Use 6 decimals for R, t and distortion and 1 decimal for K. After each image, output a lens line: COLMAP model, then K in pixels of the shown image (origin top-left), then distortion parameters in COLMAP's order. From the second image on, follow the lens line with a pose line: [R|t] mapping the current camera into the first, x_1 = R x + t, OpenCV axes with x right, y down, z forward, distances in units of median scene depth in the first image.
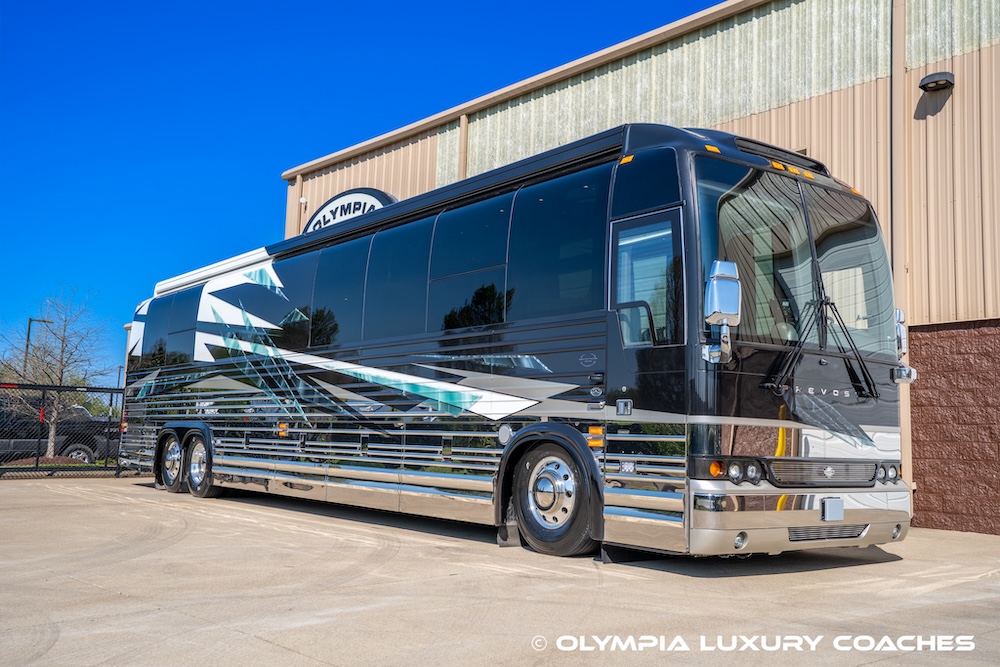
lens RADIAL K [[953.8, 0, 502.5], [0, 953.8, 330.4], [0, 0, 1]] dist [0.063346, 0.000000]
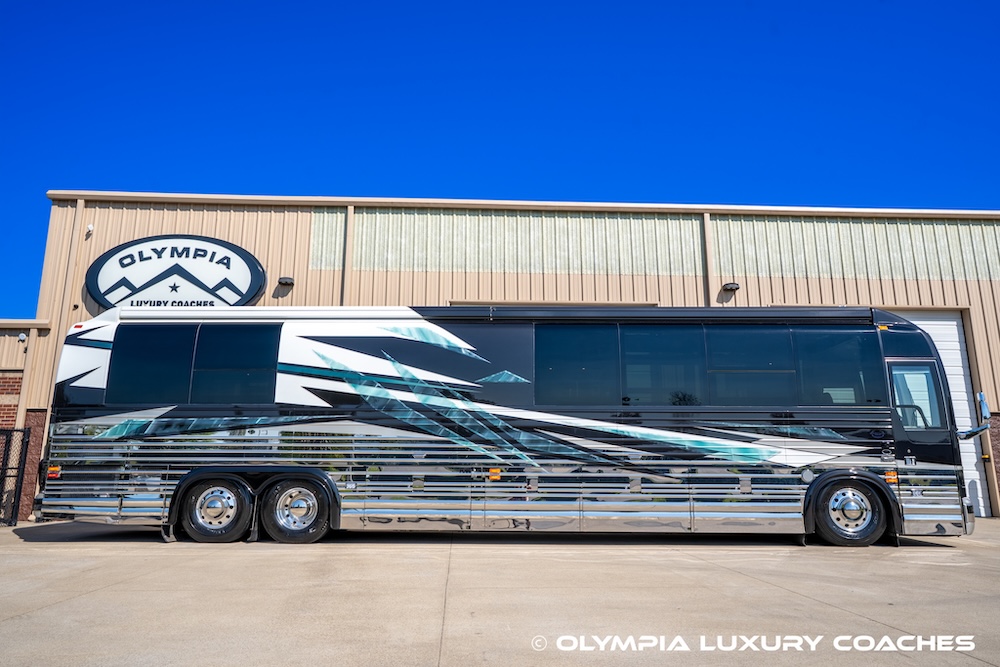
lens RADIAL K [[689.6, 0, 496.0], [0, 689.6, 332.6], [0, 0, 1]] dist [-0.002775, 0.013009]
pose [[0.628882, 0.130984, 0.766388, -0.985390], [-0.076653, 0.991350, -0.106532, 0.024896], [-0.773713, 0.008250, 0.633482, 0.513221]]
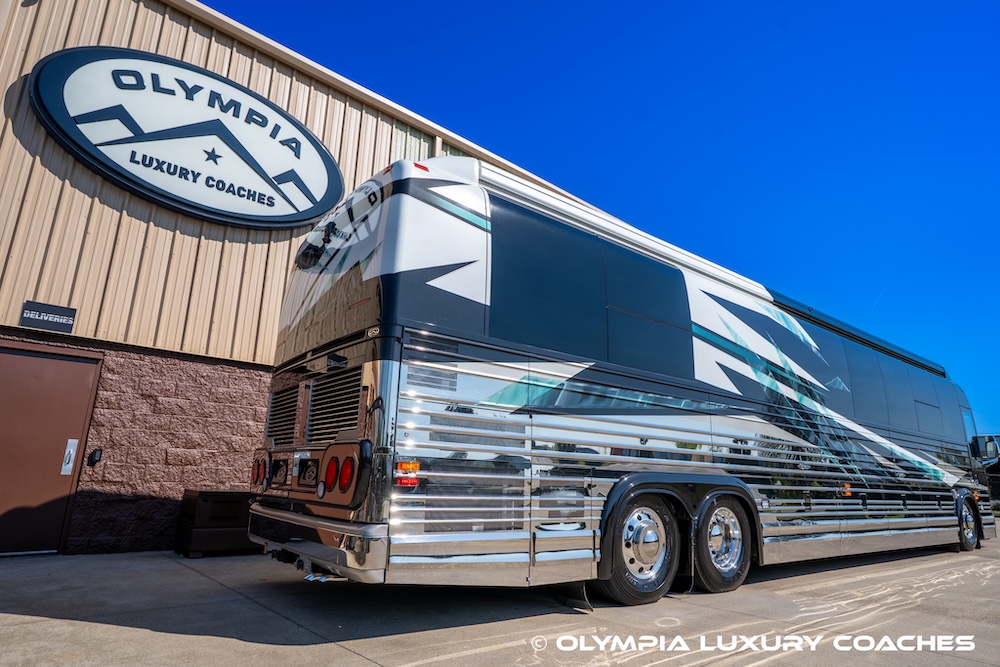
lens RADIAL K [[578.8, 0, 500.2], [0, 578.8, 327.2], [0, 0, 1]] dist [-0.036482, 0.025298]
pose [[-0.006016, 0.229646, 0.973256, -0.968278], [-0.147926, 0.962361, -0.227989, 0.145323], [-0.988980, -0.145342, 0.028181, 1.525558]]
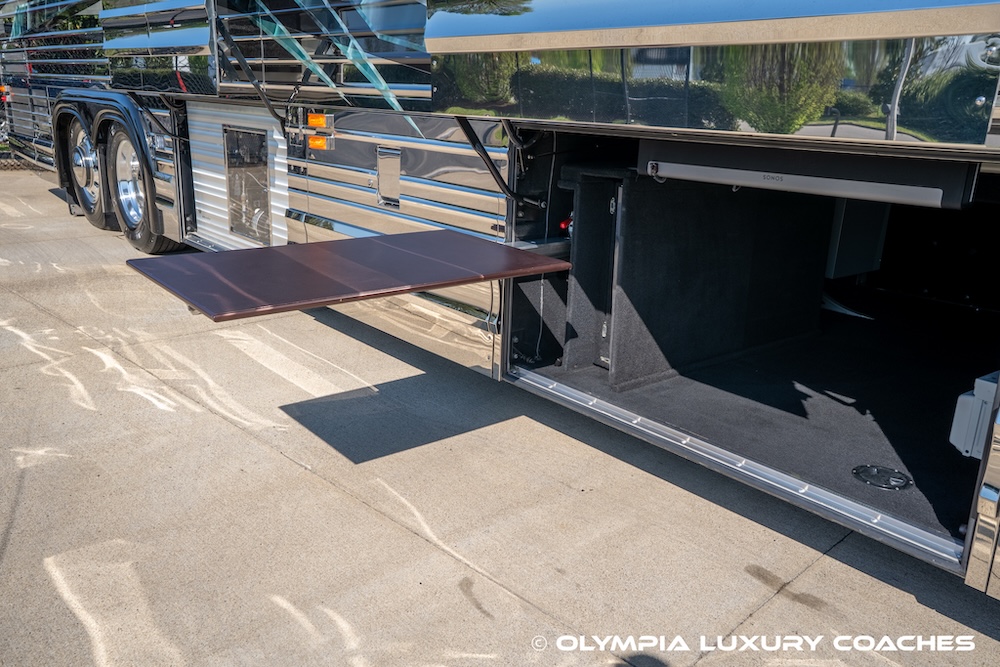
lens RADIAL K [[812.4, 0, 499.0], [0, 812.4, 327.5], [0, 0, 1]] dist [0.037662, 0.015835]
pose [[0.999154, -0.007682, 0.040407, -0.193337], [-0.008386, 0.923724, 0.382968, 0.060386], [-0.040266, -0.382983, 0.922877, 0.762087]]
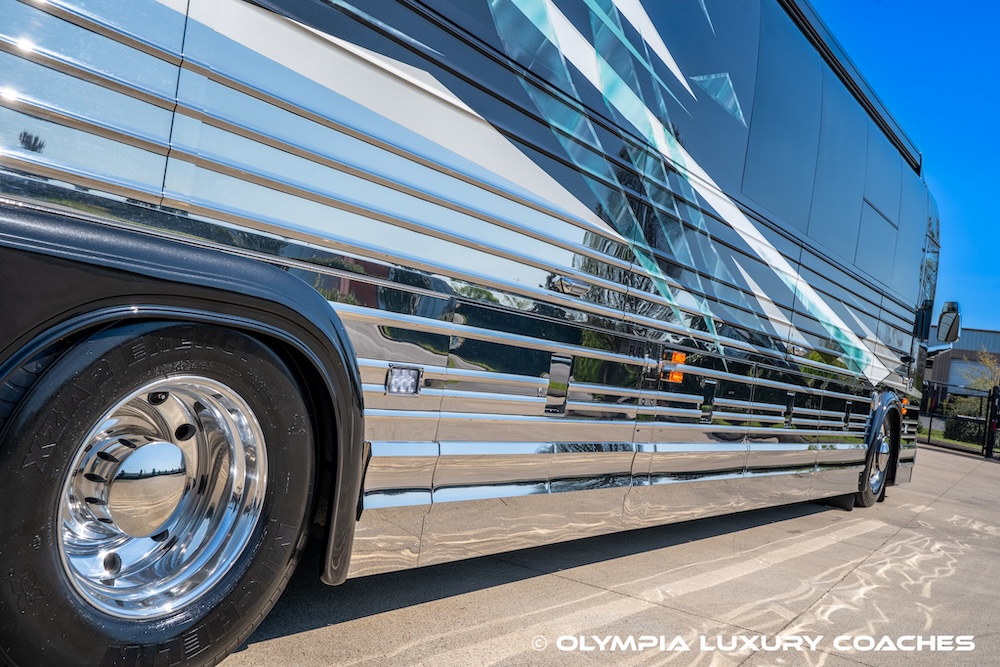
lens RADIAL K [[953.8, 0, 486.4], [0, 953.8, 329.6], [0, 0, 1]] dist [0.063346, 0.000000]
pose [[-0.308265, -0.054304, 0.949749, -0.639755], [-0.259234, 0.965381, -0.028944, 0.133052], [-0.915298, -0.255130, -0.311671, 1.321510]]
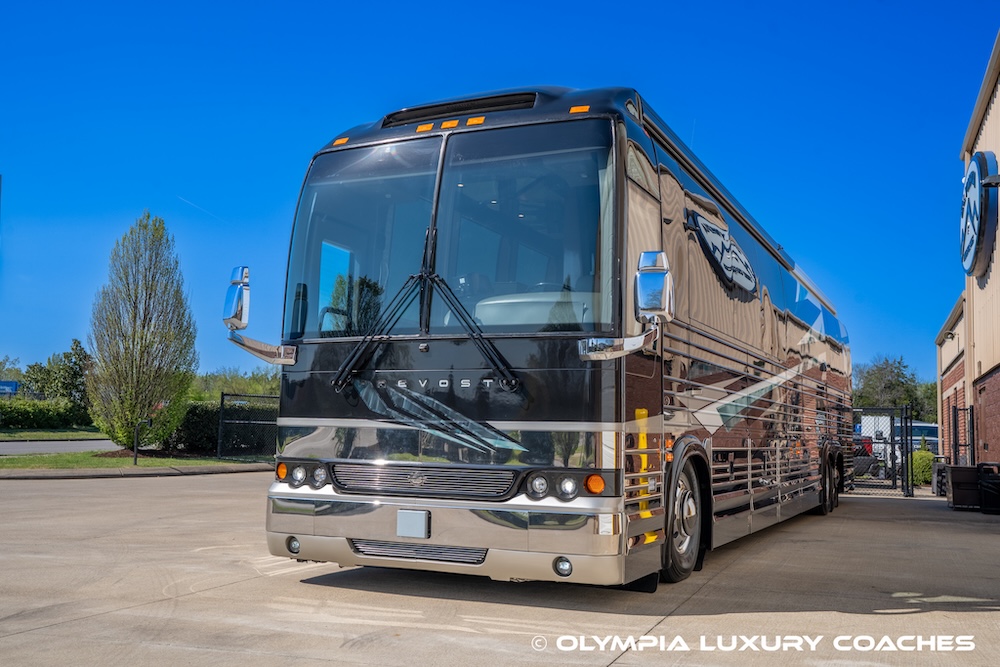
lens RADIAL K [[960.7, 0, 498.5], [0, 960.7, 332.2], [0, 0, 1]] dist [0.034660, 0.000000]
pose [[0.450620, -0.114303, -0.885368, 0.758264], [0.094650, 0.992296, -0.079934, 0.063139], [0.887684, -0.047780, 0.457967, 0.459953]]
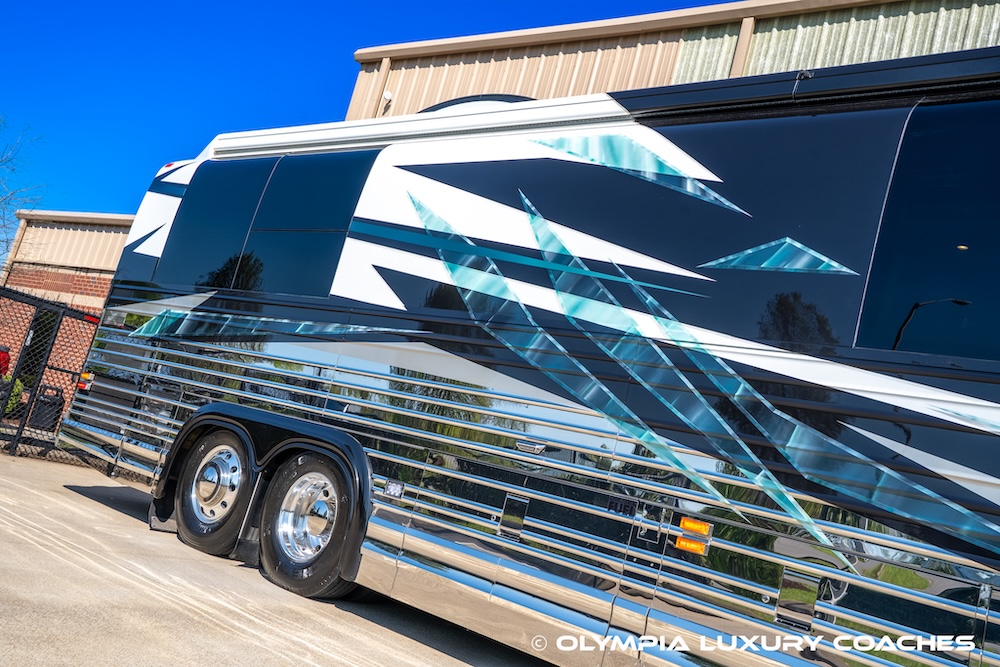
lens RADIAL K [[953.8, 0, 497.5], [0, 953.8, 322.8], [0, 0, 1]] dist [0.063346, 0.000000]
pose [[0.955226, 0.248381, 0.160780, -0.425552], [-0.243449, 0.968624, -0.049998, 0.065660], [-0.168153, 0.008617, 0.985723, 0.700527]]
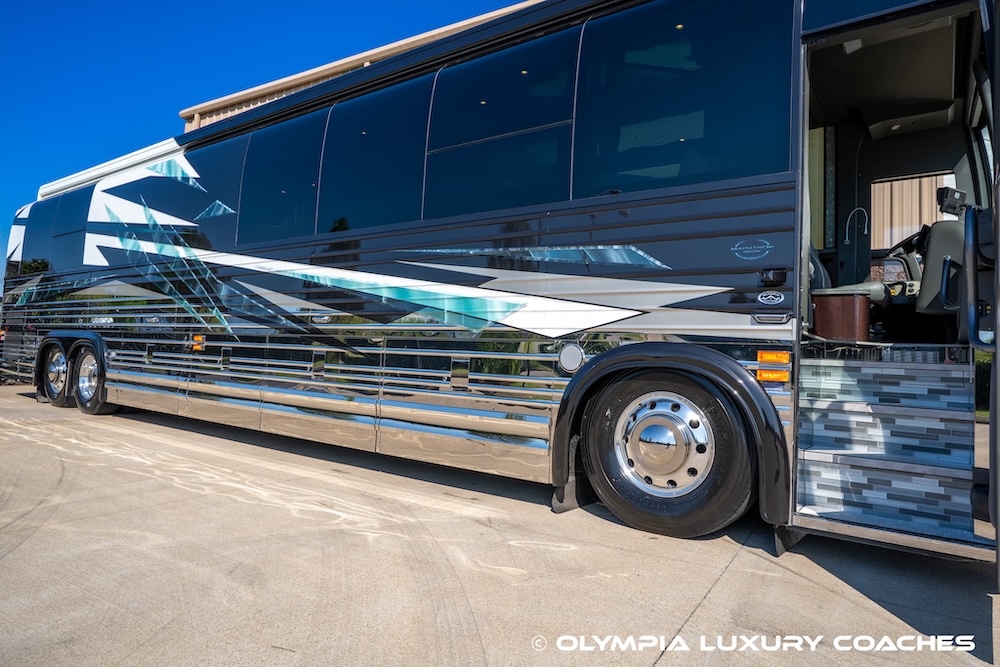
lens RADIAL K [[609.4, 0, 503.2], [0, 609.4, 329.5], [0, 0, 1]] dist [-0.031429, 0.027545]
pose [[0.958552, 0.029775, 0.283358, -0.135019], [-0.050442, 0.996549, 0.065918, 0.047258], [-0.280417, -0.077478, 0.956746, 0.453080]]
